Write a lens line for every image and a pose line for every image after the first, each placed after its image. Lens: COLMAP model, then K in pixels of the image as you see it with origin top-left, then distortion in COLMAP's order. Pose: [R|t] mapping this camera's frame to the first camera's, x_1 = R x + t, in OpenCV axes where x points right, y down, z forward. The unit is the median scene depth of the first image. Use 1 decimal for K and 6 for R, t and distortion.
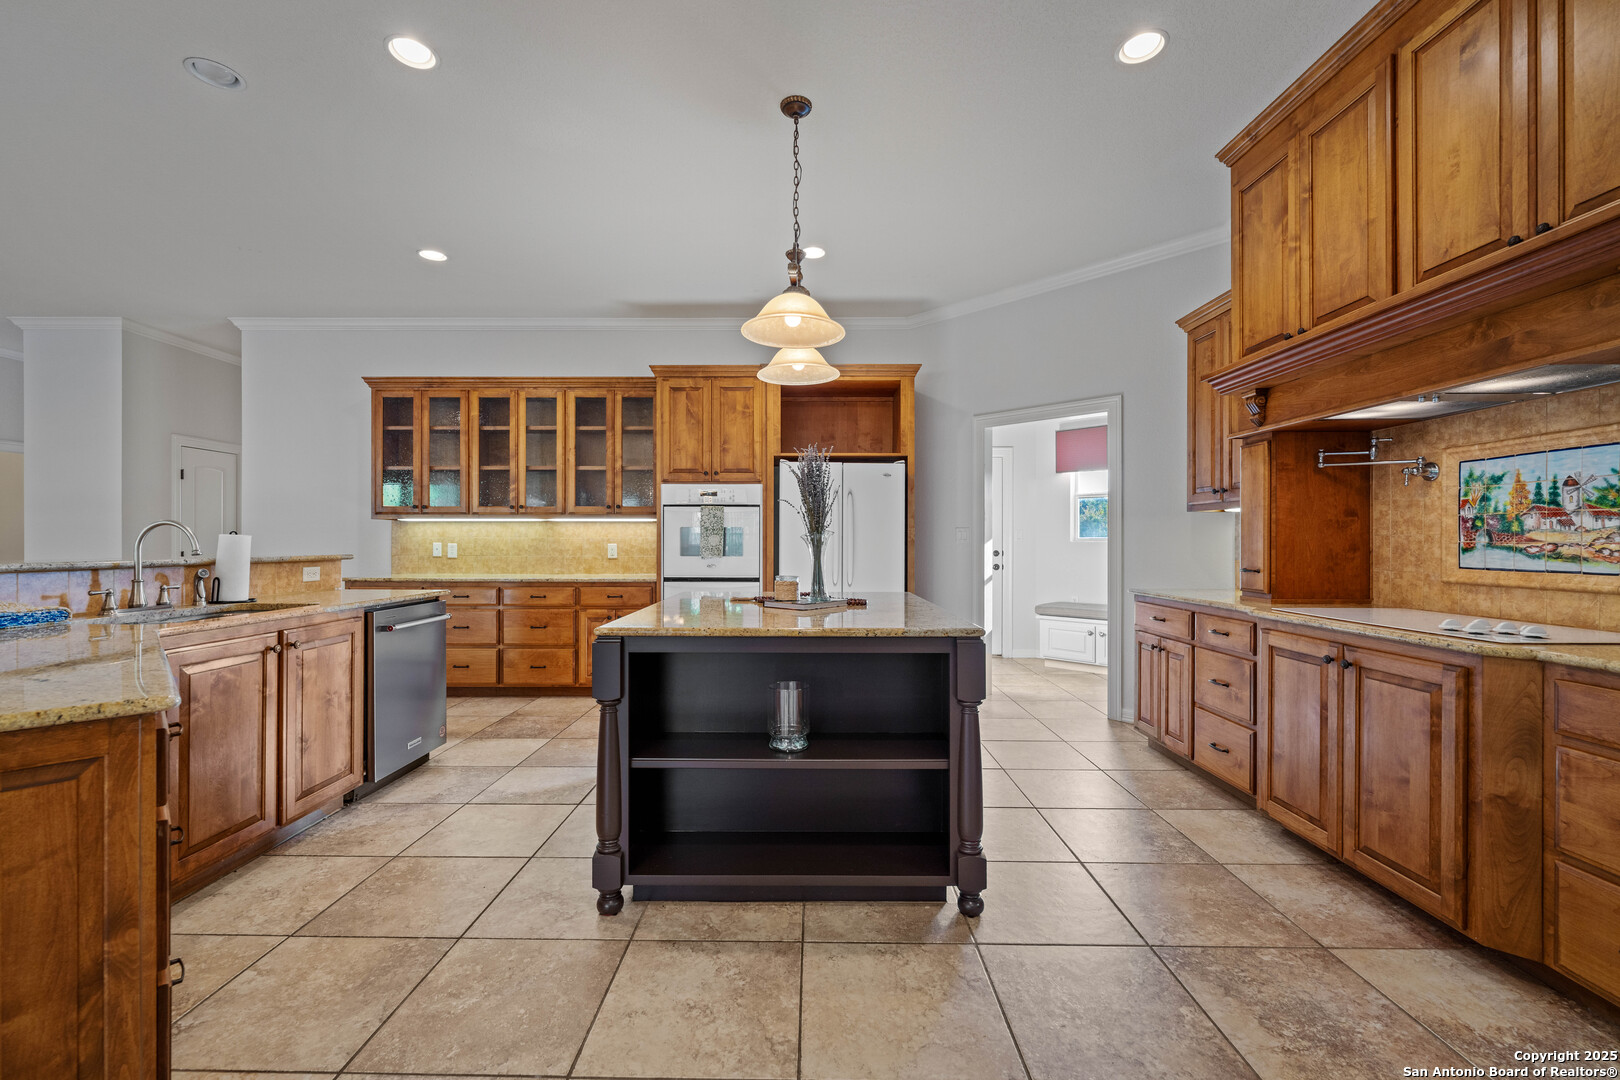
lens RADIAL K [[668.3, 0, 807.5], [0, 668.3, 542.5], [0, 0, 1]] dist [0.002639, 0.000278]
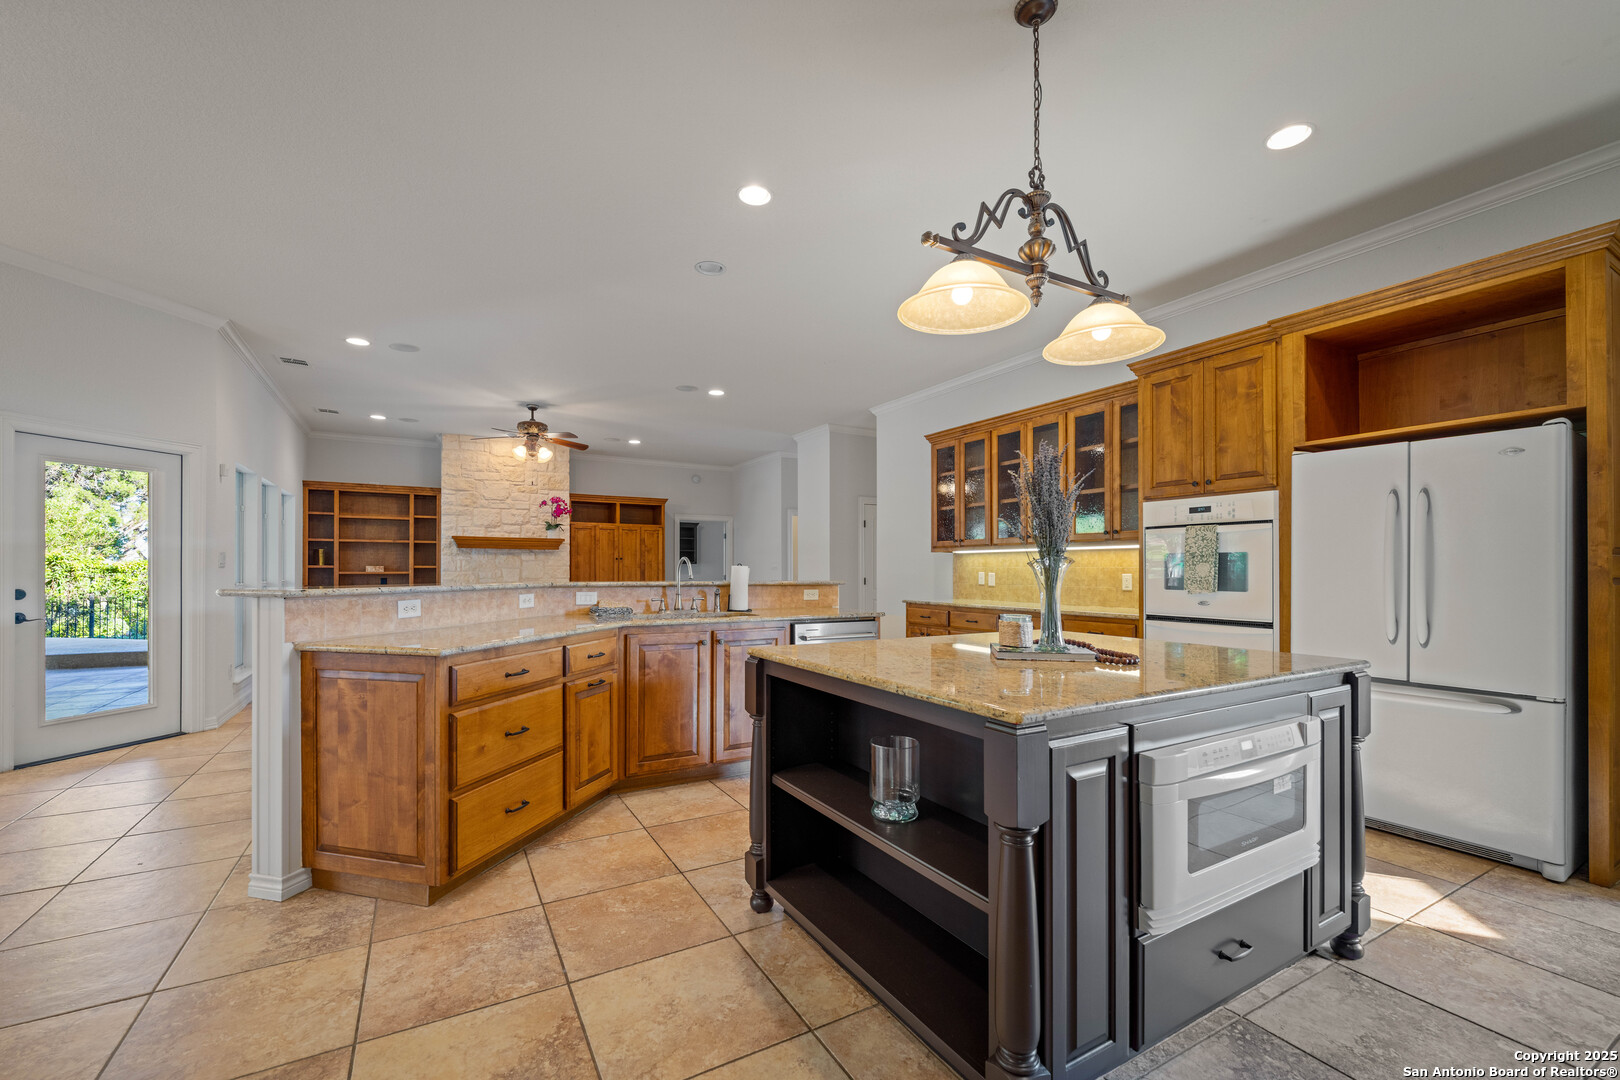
lens RADIAL K [[668.3, 0, 807.8], [0, 668.3, 569.5], [0, 0, 1]] dist [0.002639, 0.000278]
pose [[0.506634, -0.000622, -0.862161, 0.290242], [-0.003786, 0.999988, -0.002946, 0.000257], [0.862153, 0.004757, 0.506626, 0.216243]]
